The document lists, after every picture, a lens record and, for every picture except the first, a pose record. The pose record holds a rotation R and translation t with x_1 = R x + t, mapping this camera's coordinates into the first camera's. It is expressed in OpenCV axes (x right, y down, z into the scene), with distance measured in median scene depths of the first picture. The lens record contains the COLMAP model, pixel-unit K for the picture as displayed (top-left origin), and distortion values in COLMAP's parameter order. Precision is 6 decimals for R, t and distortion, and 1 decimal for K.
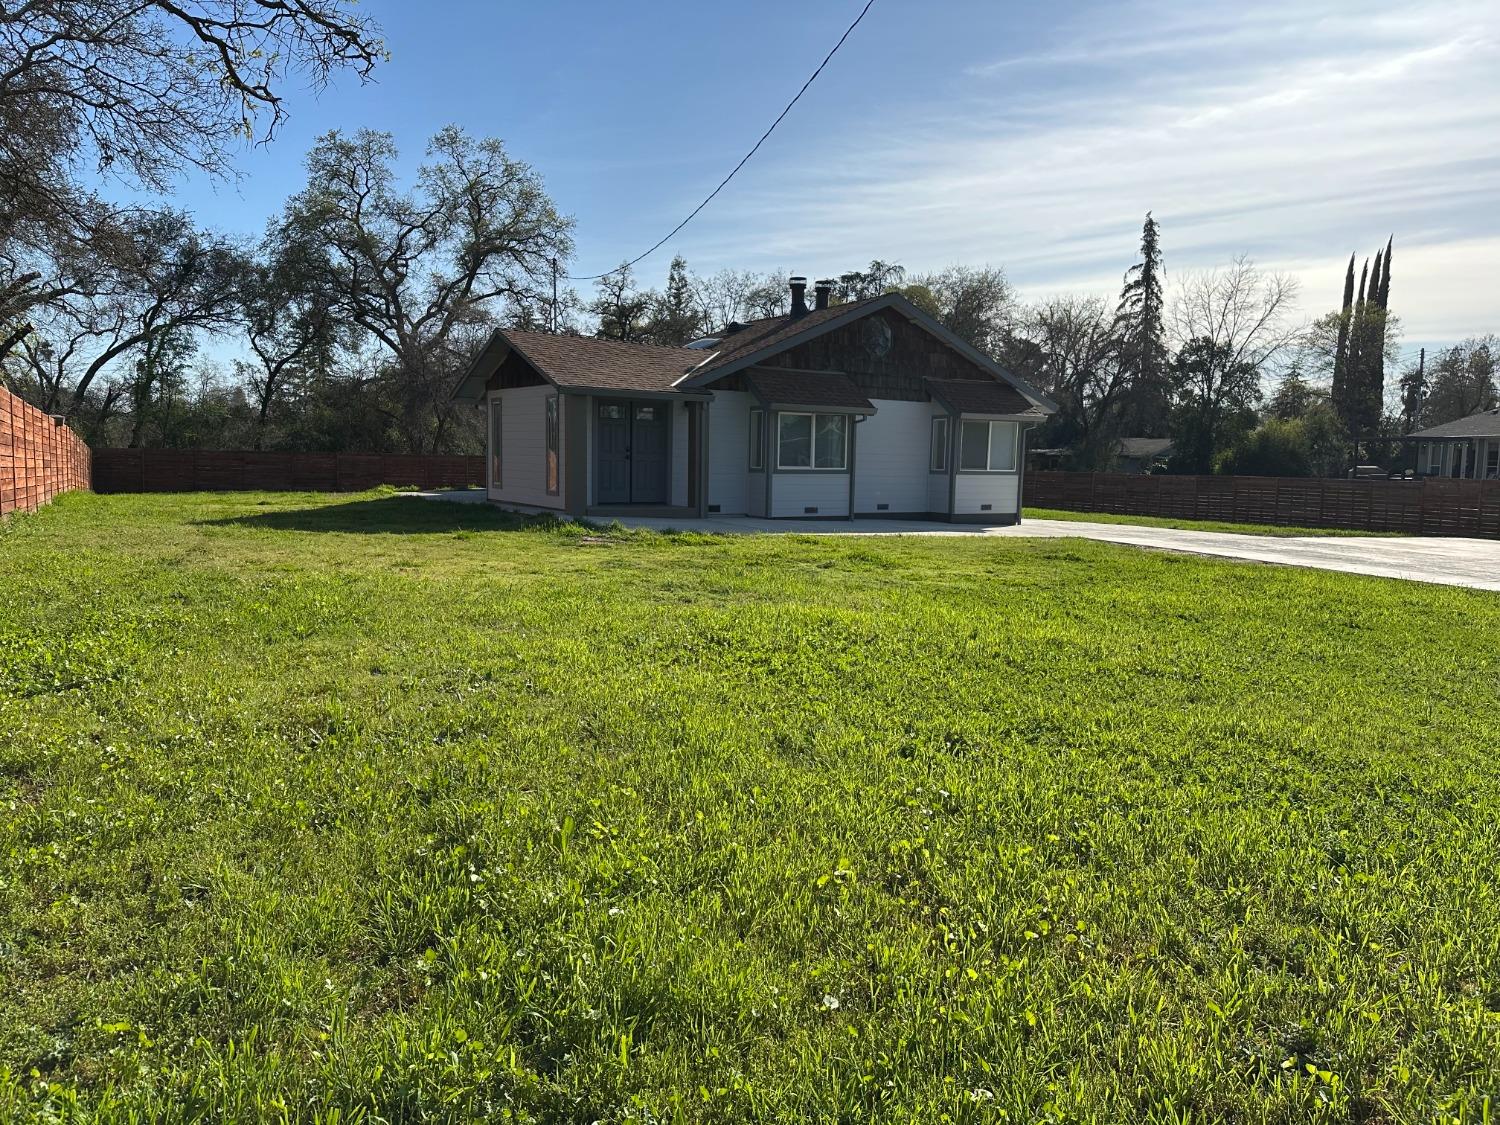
lens RADIAL K [[1046.6, 0, 744.9], [0, 1046.6, 557.3], [0, 0, 1]] dist [0.085245, -0.071538]
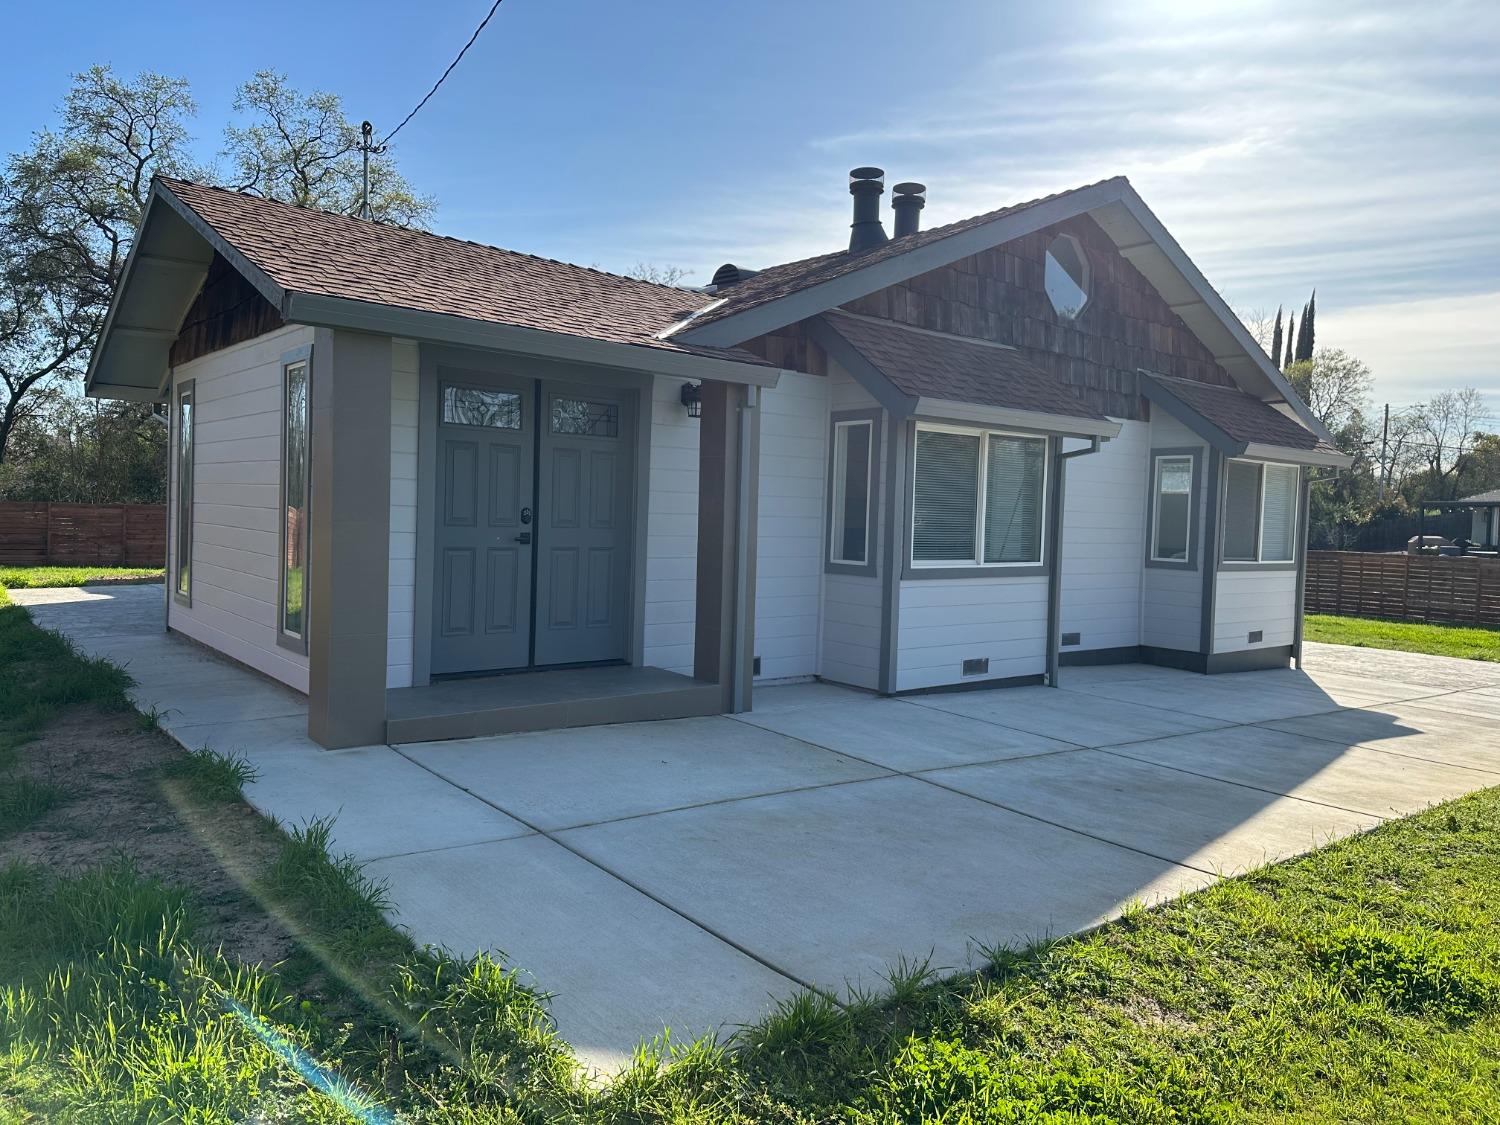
lens RADIAL K [[1046.6, 0, 744.9], [0, 1046.6, 557.3], [0, 0, 1]] dist [0.085245, -0.071538]
pose [[0.992851, 0.007558, 0.119121, -0.067995], [-0.001782, 0.998820, -0.048525, -0.060998], [-0.119348, 0.047965, 0.991693, 0.542794]]
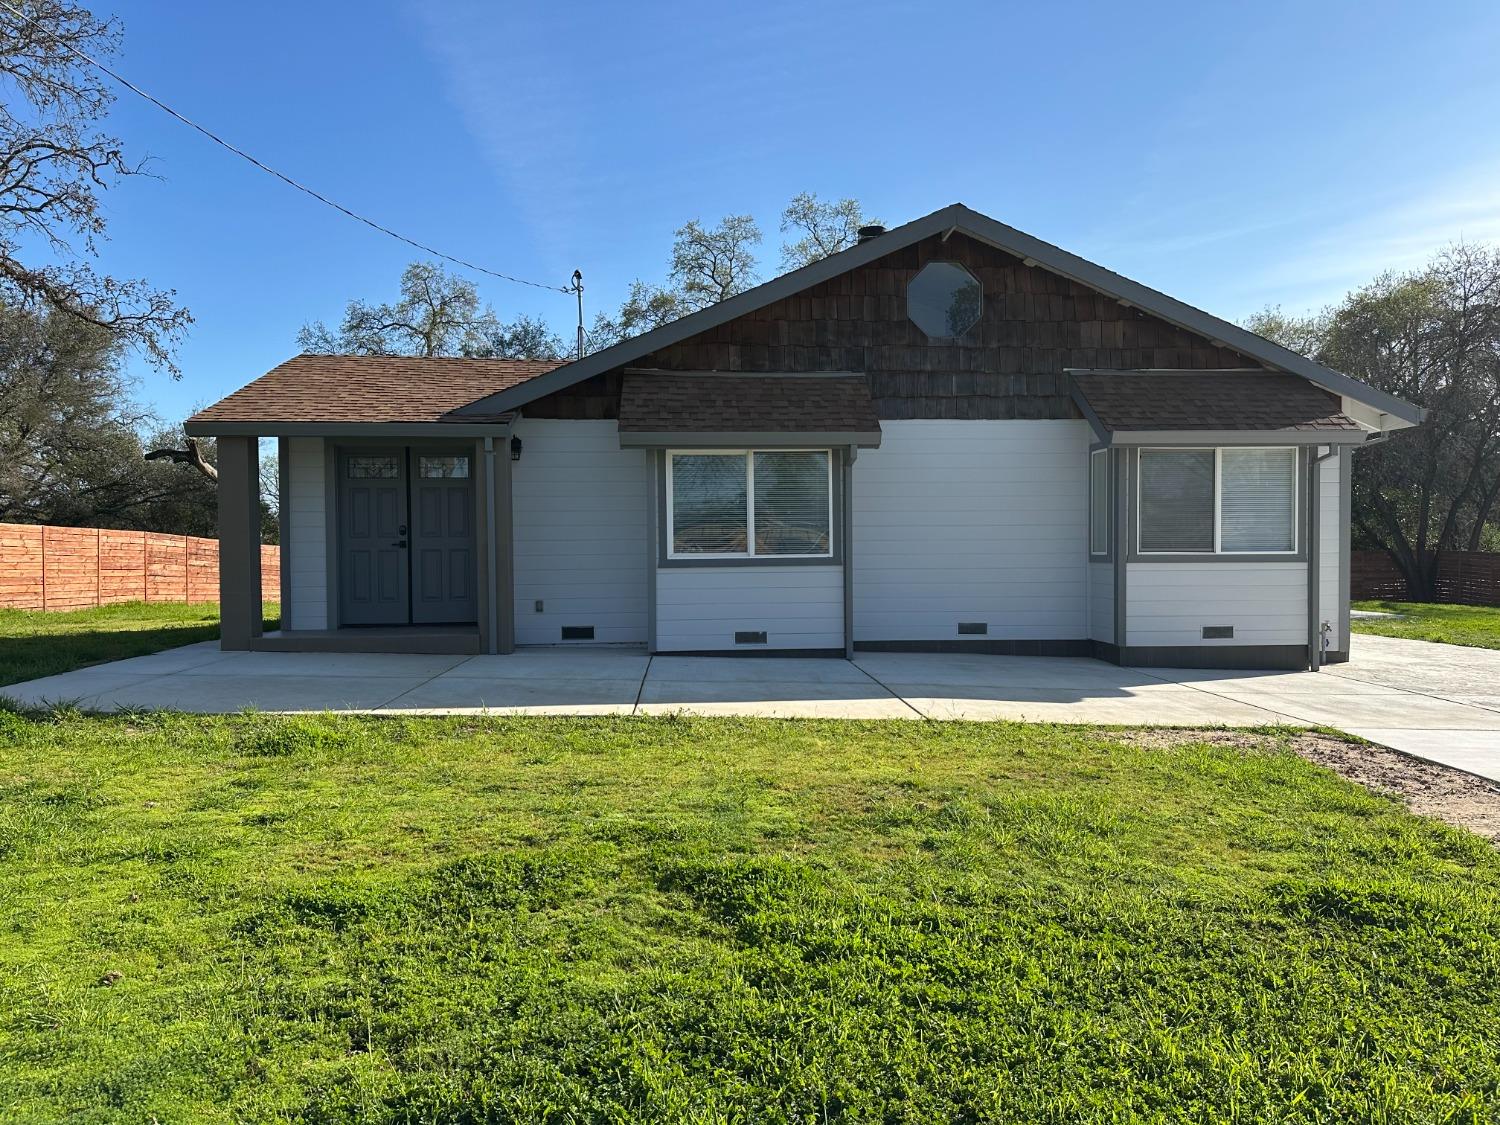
lens RADIAL K [[1046.6, 0, 744.9], [0, 1046.6, 557.3], [0, 0, 1]] dist [0.085245, -0.071538]
pose [[0.876578, -0.020779, -0.480811, 0.277142], [-0.021761, 0.996334, -0.082732, -0.037731], [0.480767, 0.082983, 0.872913, 0.495642]]
